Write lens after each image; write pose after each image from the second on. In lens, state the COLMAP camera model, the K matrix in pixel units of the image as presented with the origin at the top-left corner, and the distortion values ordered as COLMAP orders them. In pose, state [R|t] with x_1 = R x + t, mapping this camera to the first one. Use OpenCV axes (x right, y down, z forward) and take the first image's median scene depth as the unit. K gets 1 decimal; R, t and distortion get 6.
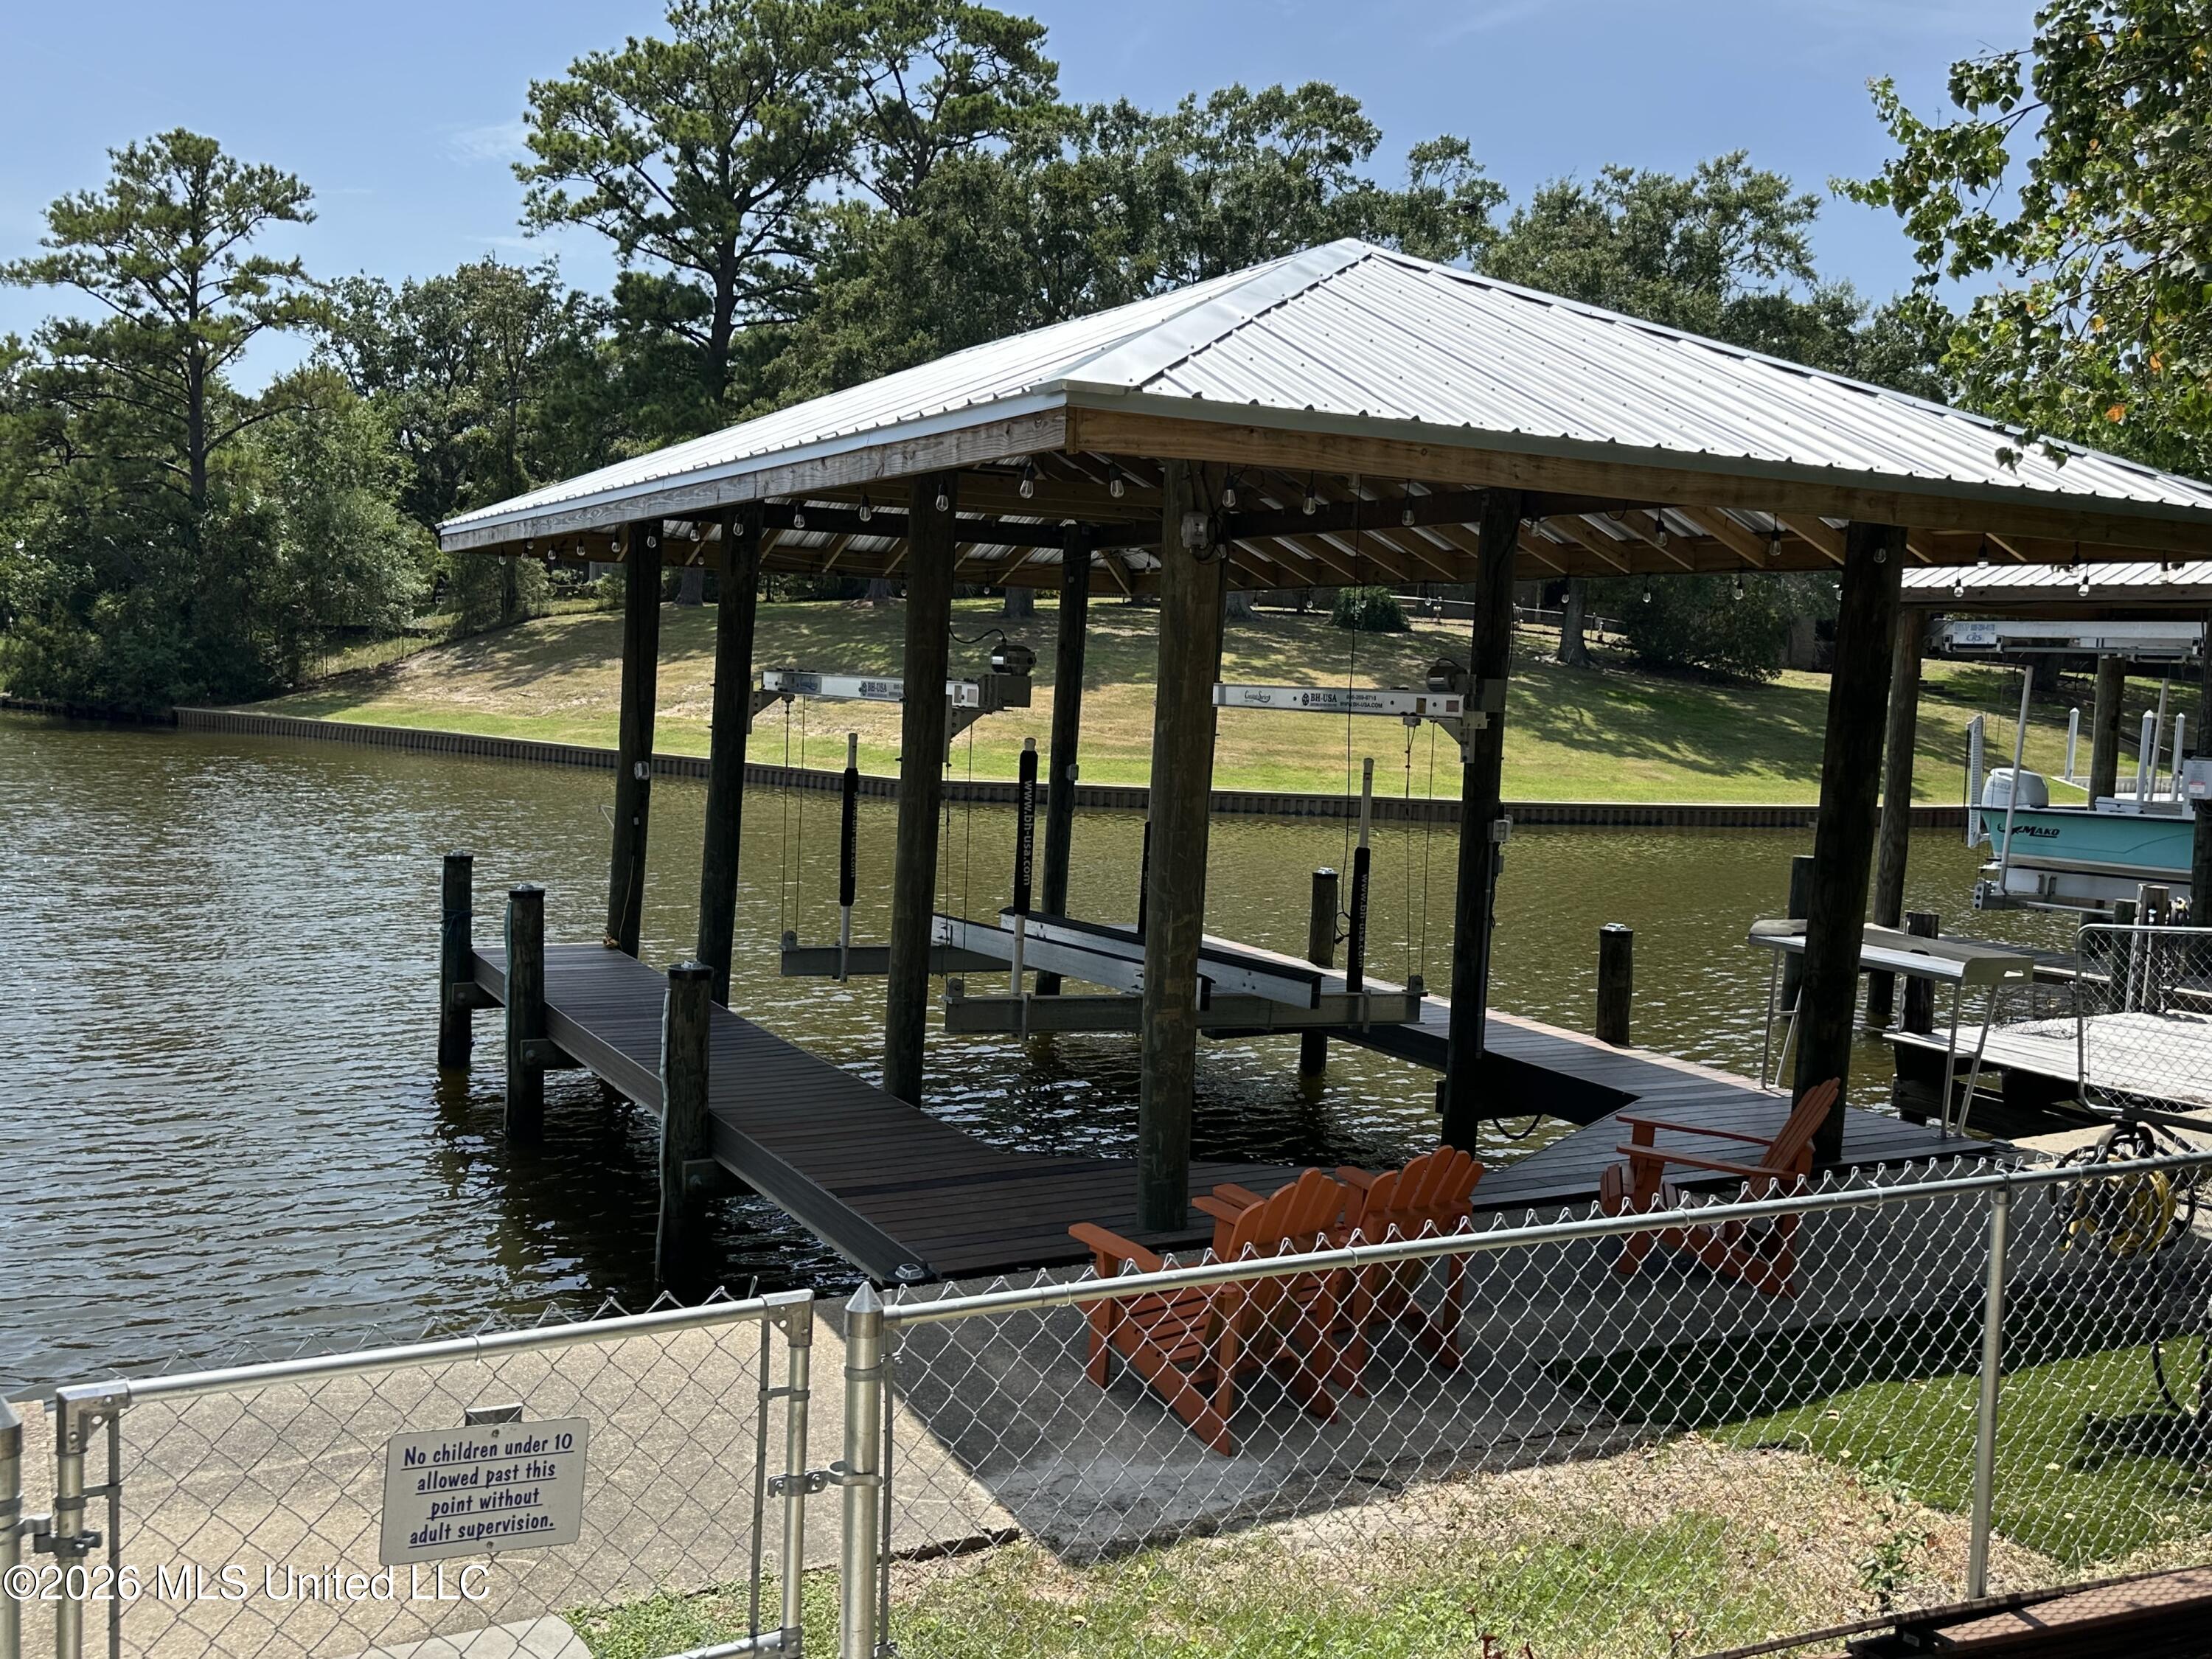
lens RADIAL K [[2018.7, 0, 1110.1], [0, 2018.7, 841.2], [0, 0, 1]] dist [0.197572, -0.445458]
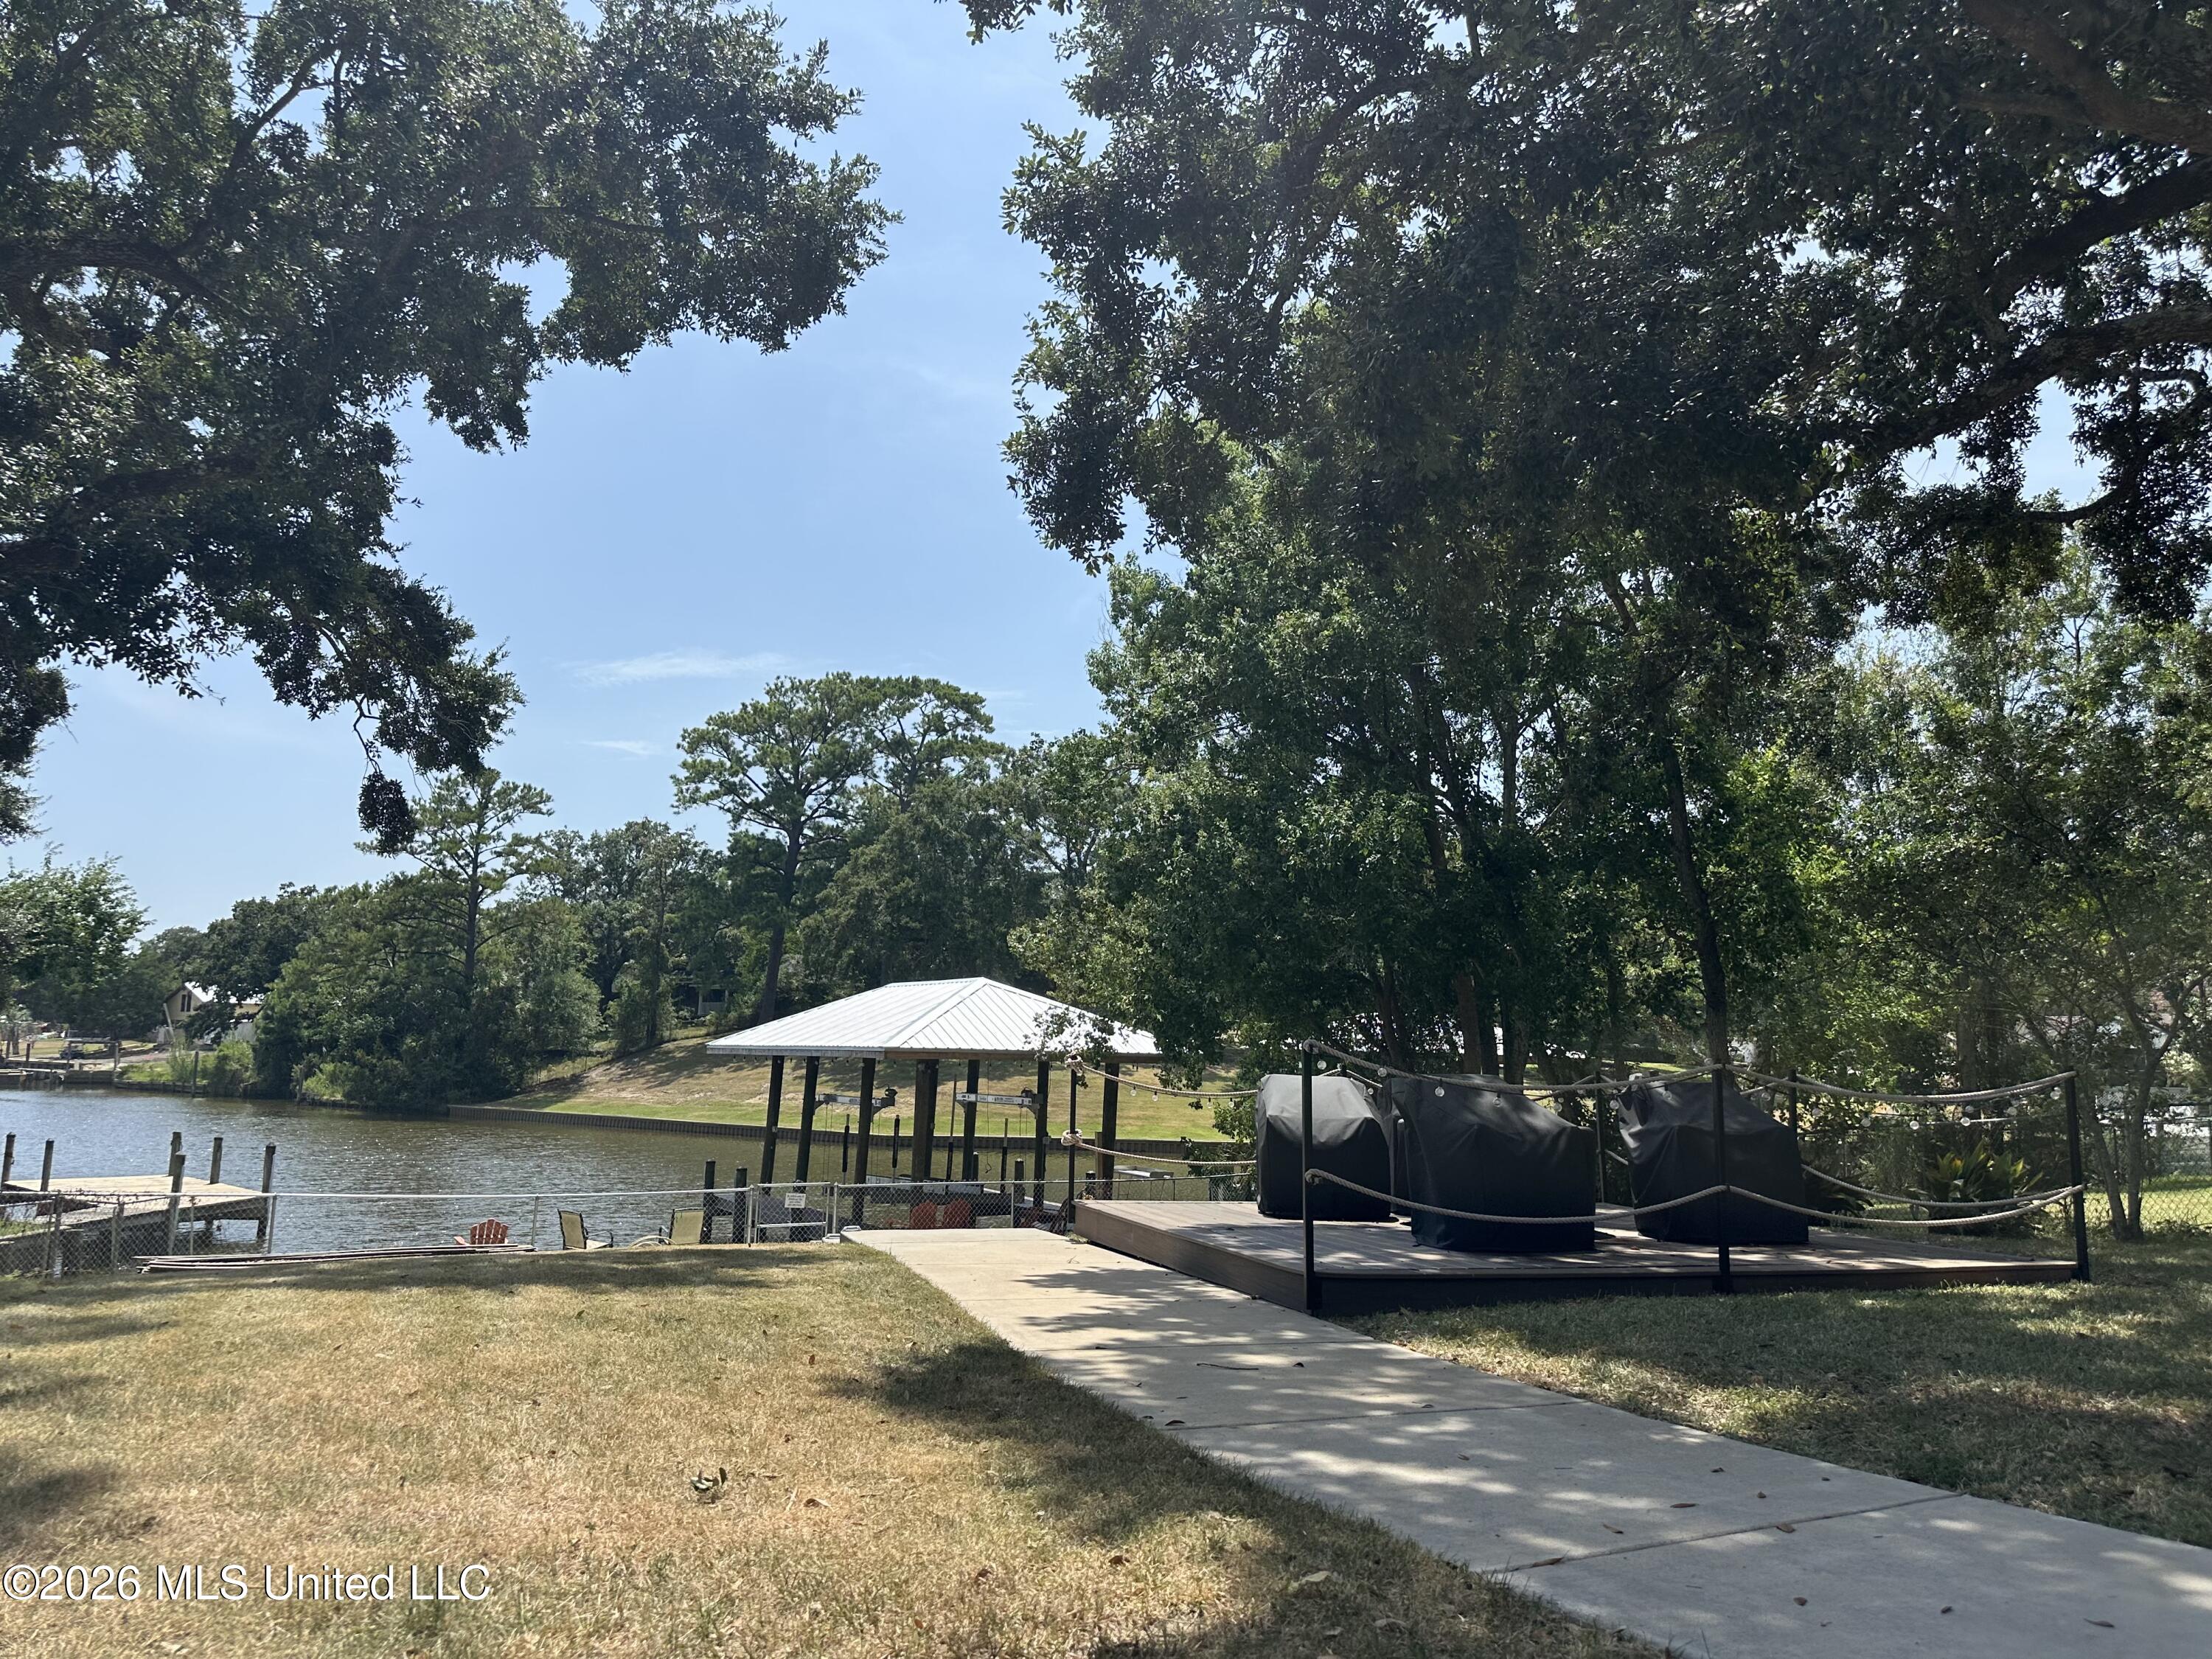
lens RADIAL K [[1551.2, 0, 1106.0], [0, 1551.2, 829.5], [0, 0, 1]] dist [0.165479, -0.255698]
pose [[0.999657, -0.012111, 0.023226, 0.040101], [0.017017, 0.974358, -0.224360, 0.012328], [-0.019913, 0.224678, 0.974230, -0.267643]]
